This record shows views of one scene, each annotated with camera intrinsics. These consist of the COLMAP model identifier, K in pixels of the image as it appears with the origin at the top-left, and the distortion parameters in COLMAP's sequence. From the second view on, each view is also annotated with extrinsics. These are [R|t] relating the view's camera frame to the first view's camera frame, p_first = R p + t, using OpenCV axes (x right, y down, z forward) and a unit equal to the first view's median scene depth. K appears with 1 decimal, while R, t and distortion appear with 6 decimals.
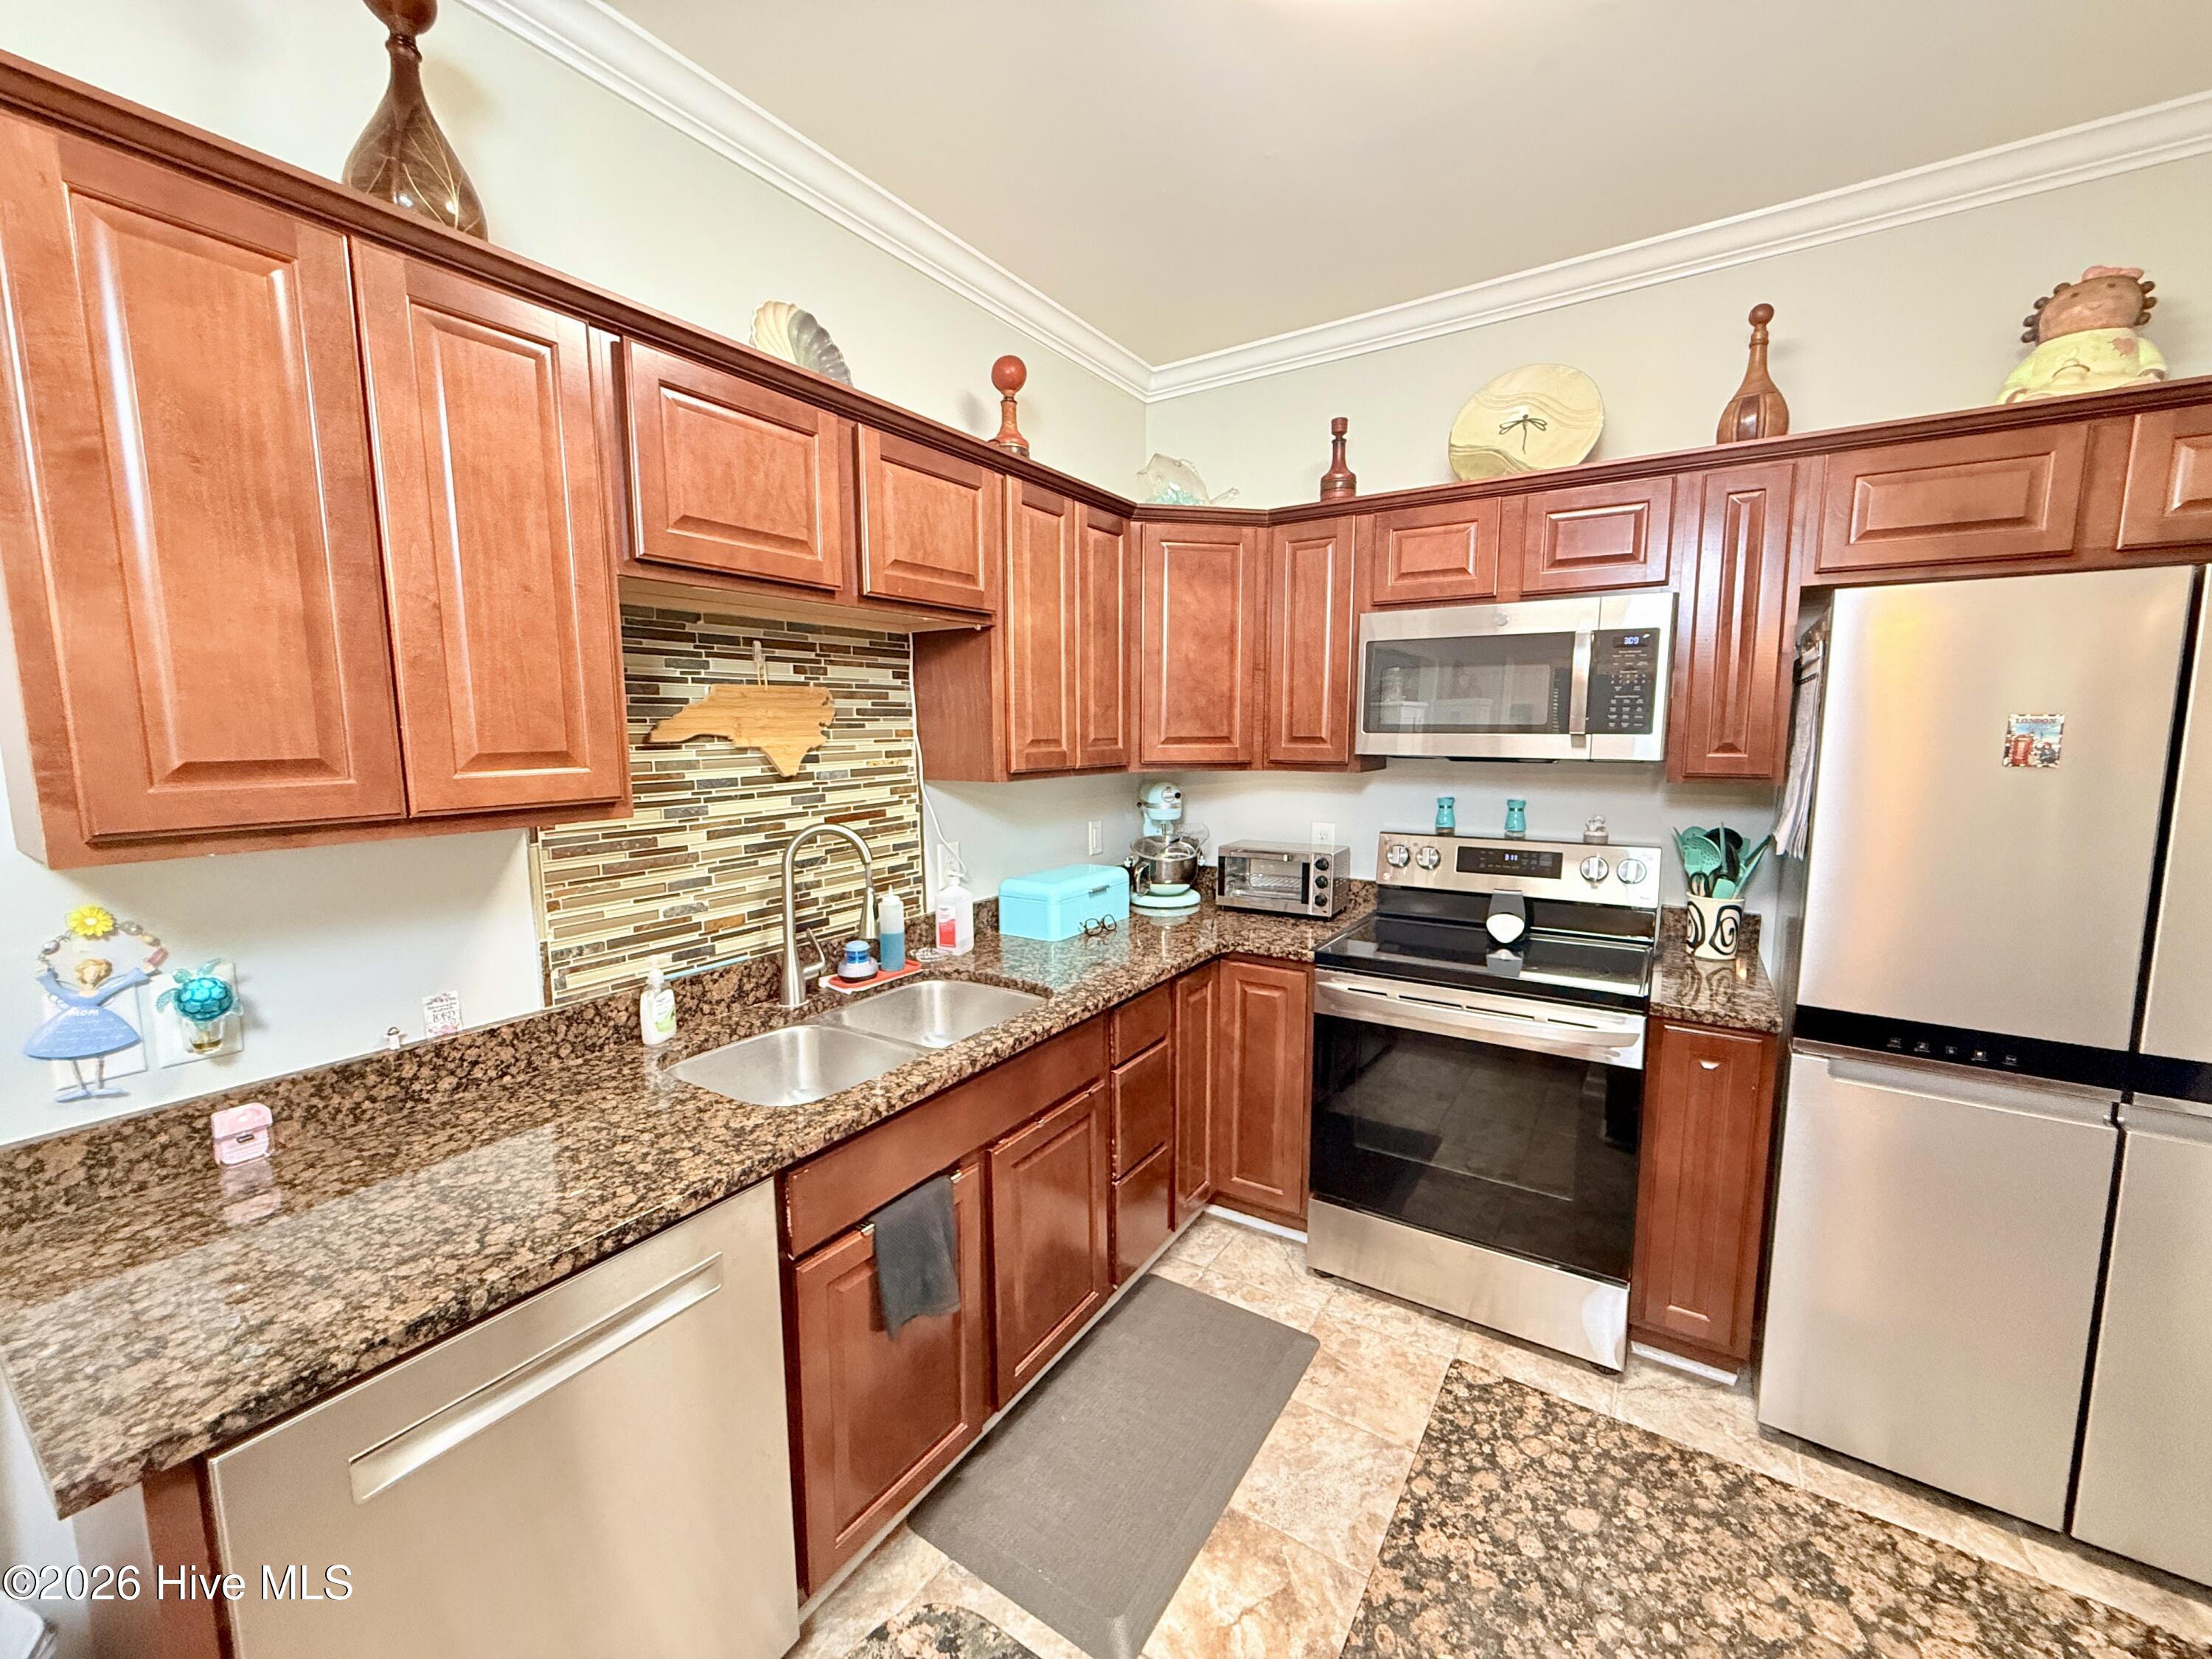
lens RADIAL K [[877.9, 0, 1100.7], [0, 877.9, 825.6], [0, 0, 1]] dist [0.001159, -0.000277]
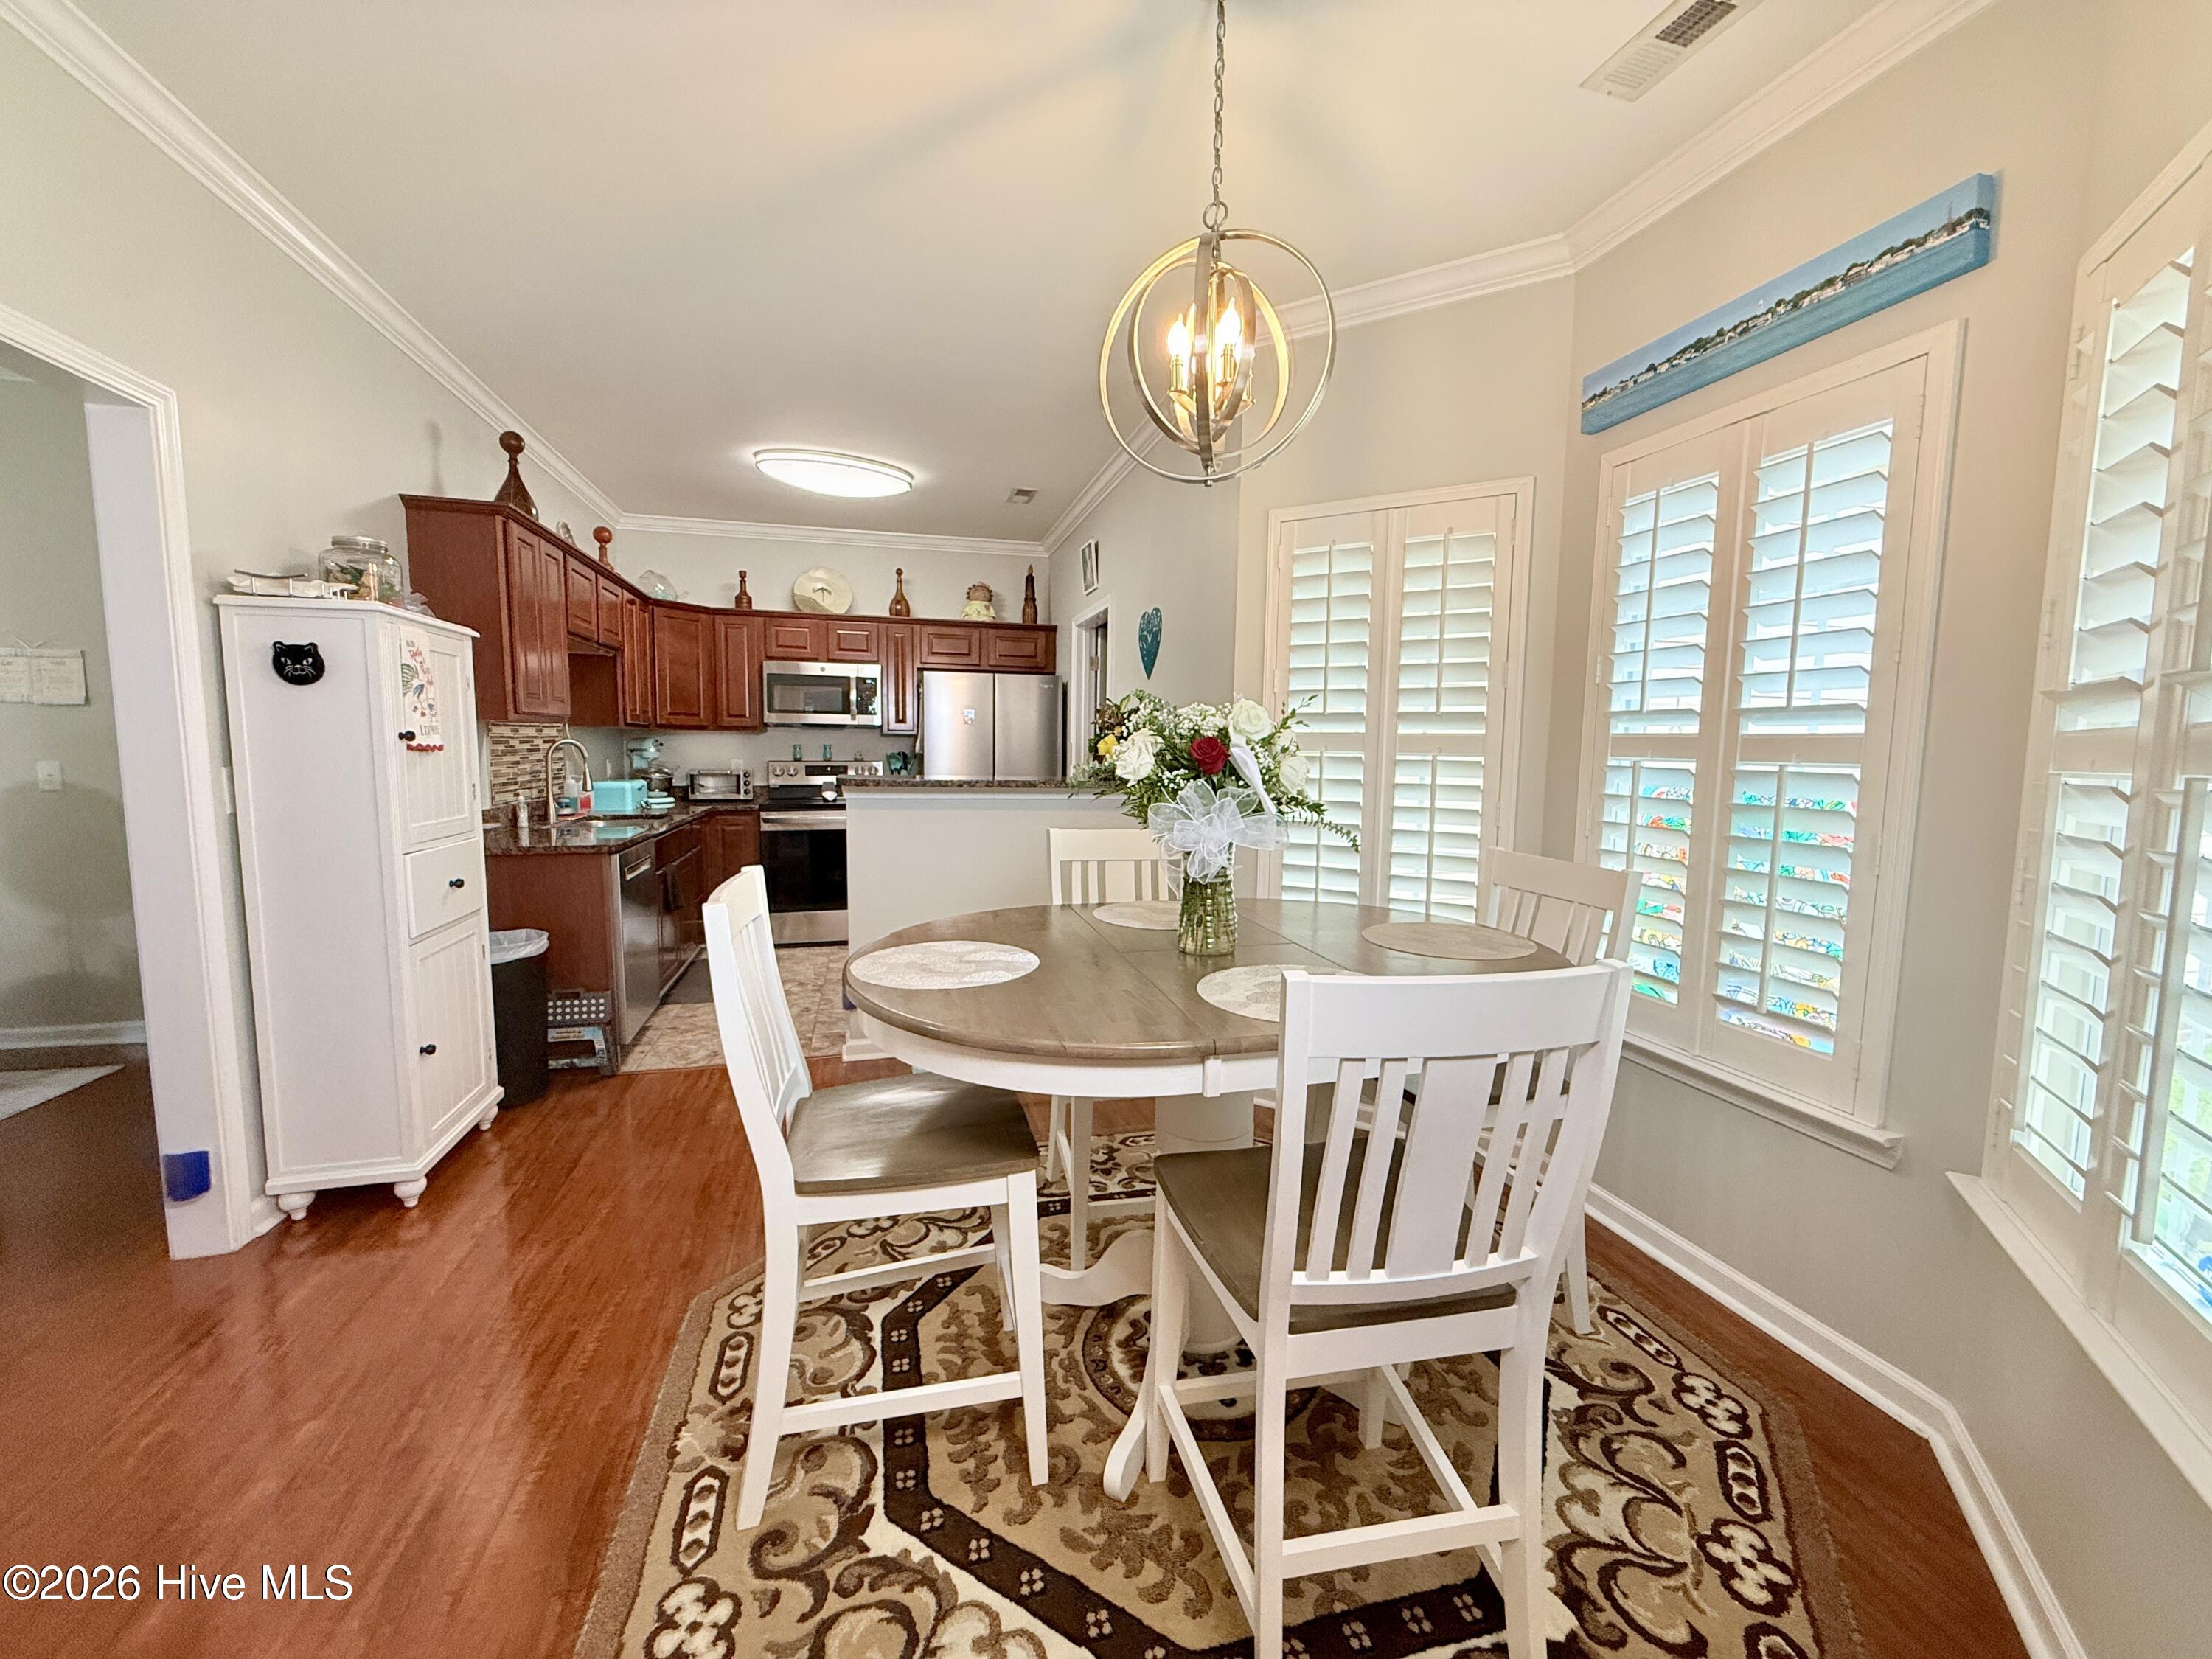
lens RADIAL K [[877.9, 0, 1102.8], [0, 877.9, 825.2], [0, 0, 1]] dist [0.001159, -0.000277]
pose [[0.666158, -0.054765, 0.743797, -0.979926], [0.070208, 0.997476, 0.010564, 0.261526], [-0.742499, 0.045183, 0.668322, -1.366089]]
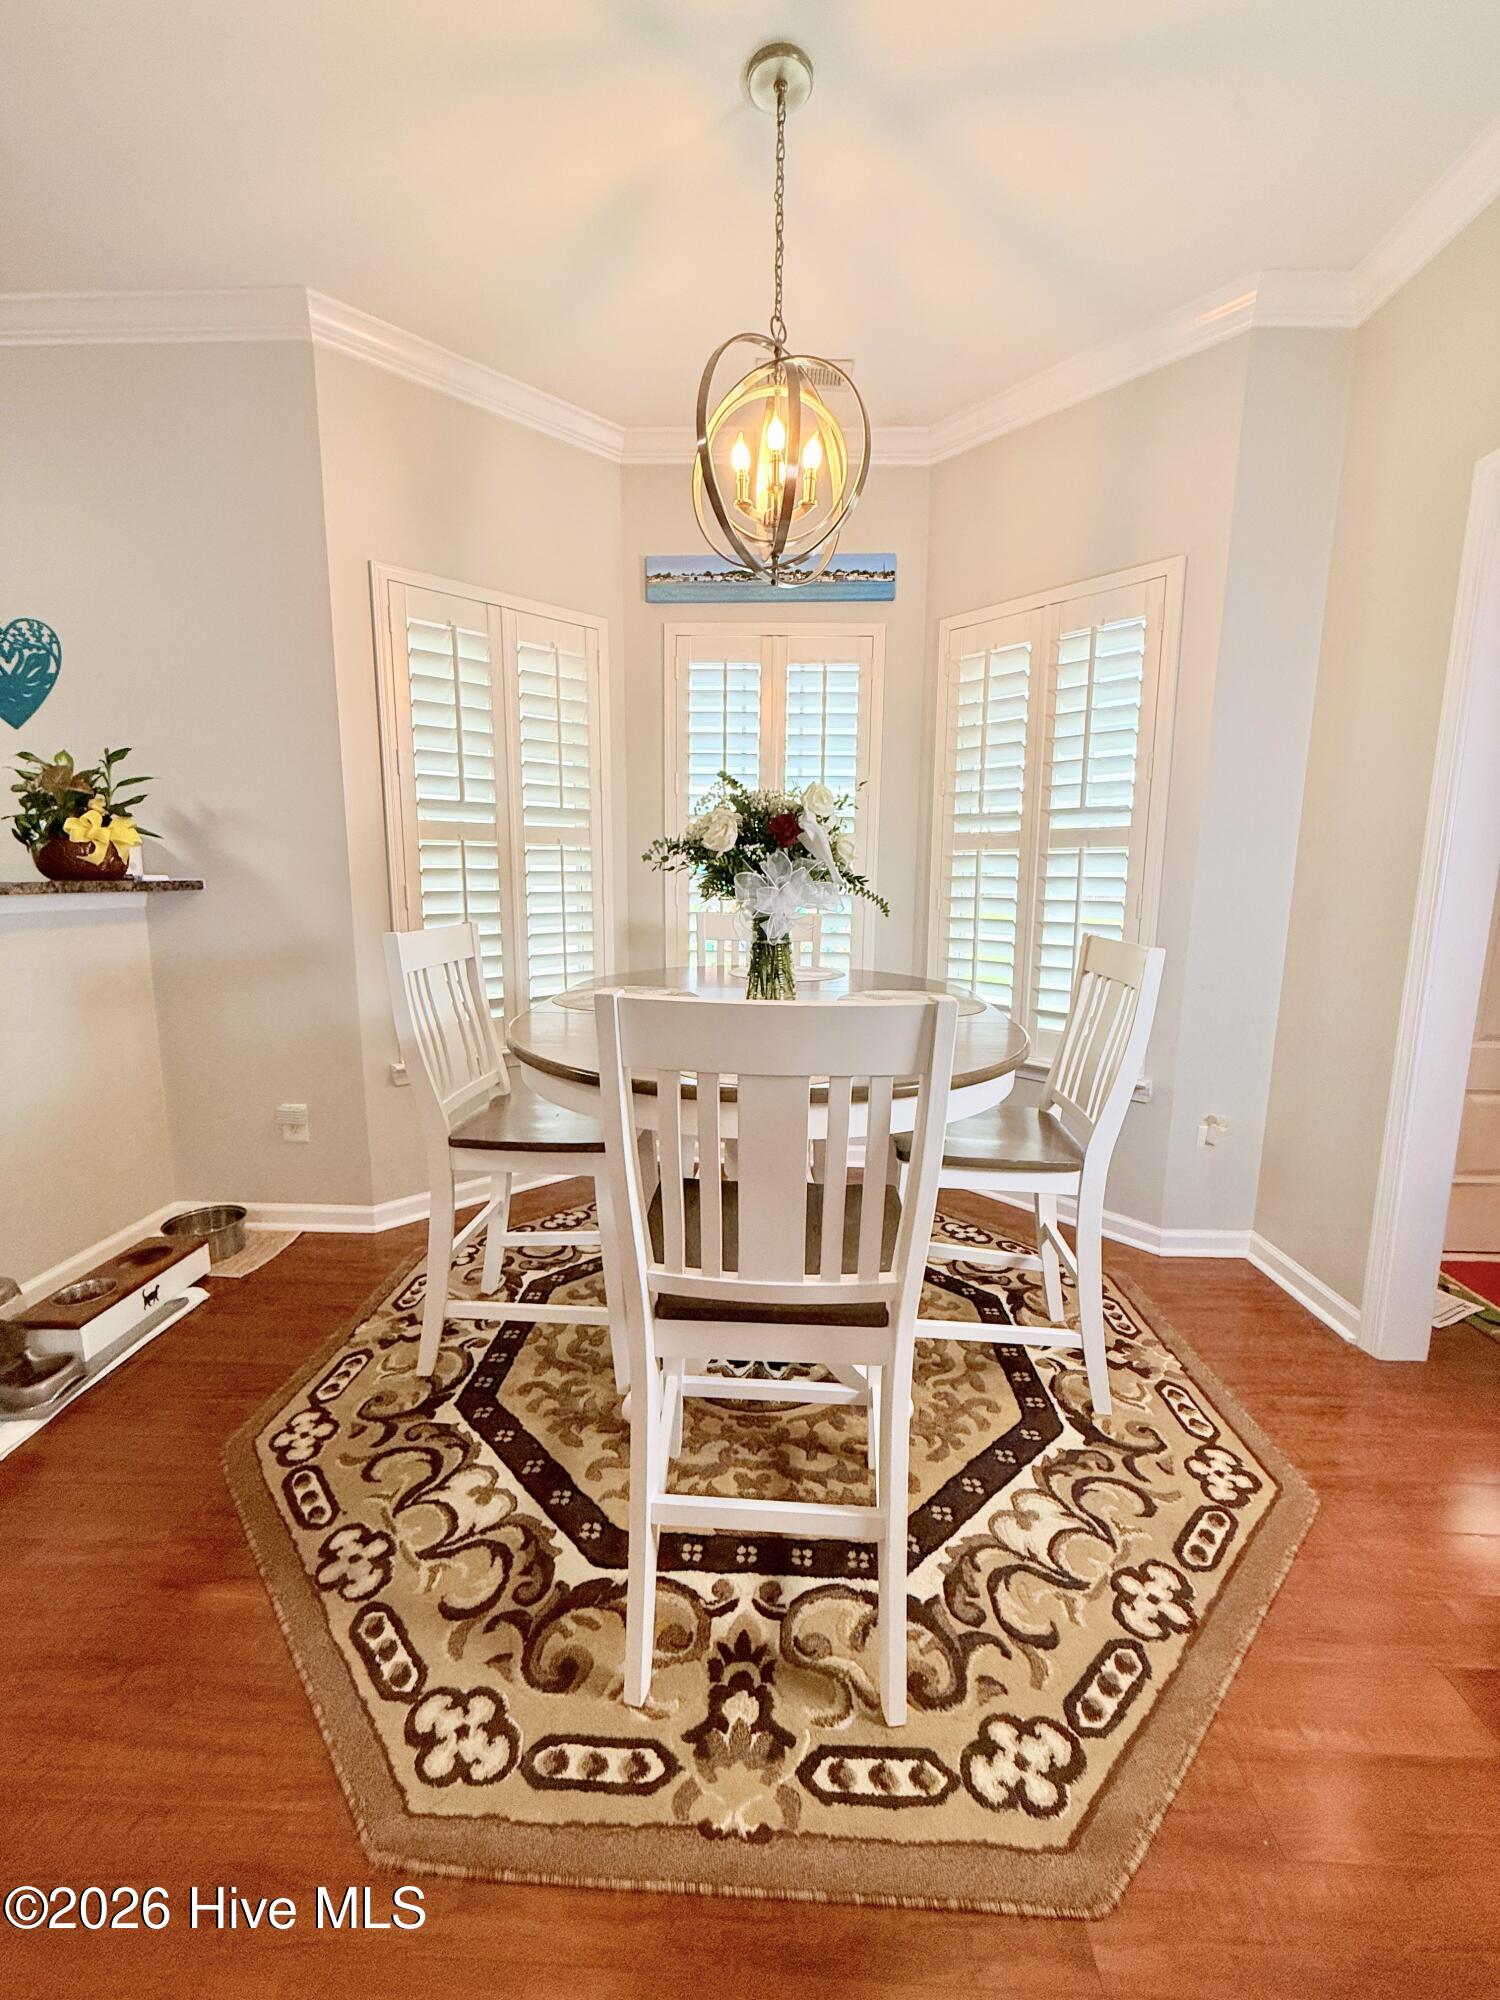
lens RADIAL K [[793.8, 0, 752.1], [0, 793.8, 995.2], [0, 0, 1]] dist [0.001159, -0.000277]
pose [[-0.521349, -0.128824, 0.843564, -1.021453], [0.093294, 0.974009, 0.206404, 0.204657], [-0.848229, 0.186308, -0.495780, -0.411480]]
